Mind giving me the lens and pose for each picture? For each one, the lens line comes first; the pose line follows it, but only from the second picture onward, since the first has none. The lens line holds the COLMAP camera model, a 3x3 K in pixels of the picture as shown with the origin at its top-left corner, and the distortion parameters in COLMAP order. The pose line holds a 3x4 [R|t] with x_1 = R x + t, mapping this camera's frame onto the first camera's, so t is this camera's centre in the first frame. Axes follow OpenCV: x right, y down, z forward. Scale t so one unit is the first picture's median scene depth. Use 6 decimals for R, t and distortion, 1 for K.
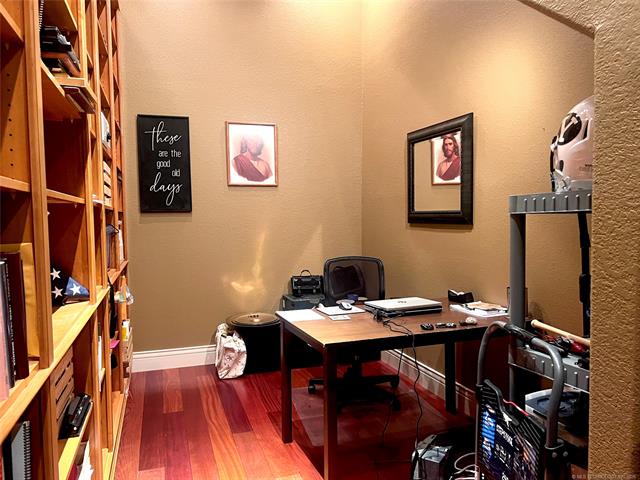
lens RADIAL K [[483.8, 0, 319.2], [0, 483.8, 249.2], [0, 0, 1]] dist [0.028927, -0.011942]
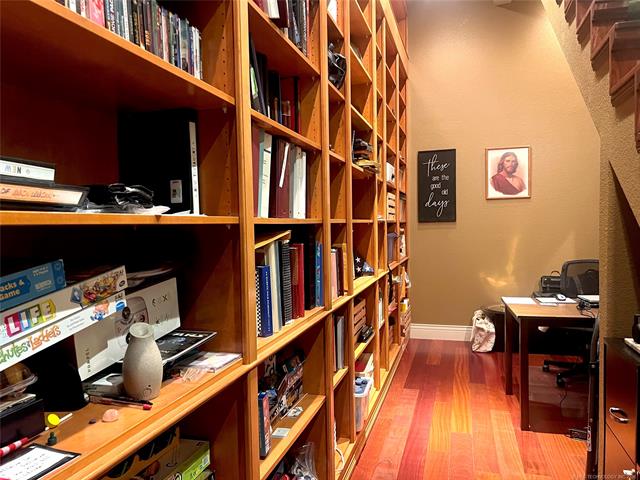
lens RADIAL K [[483.8, 0, 319.5], [0, 483.8, 241.8], [0, 0, 1]] dist [0.028927, -0.011942]
pose [[0.823367, 0.013276, -0.567354, 0.186513], [-0.024776, 0.999614, -0.012566, 0.003512], [0.566968, 0.024404, 0.823378, -0.295416]]
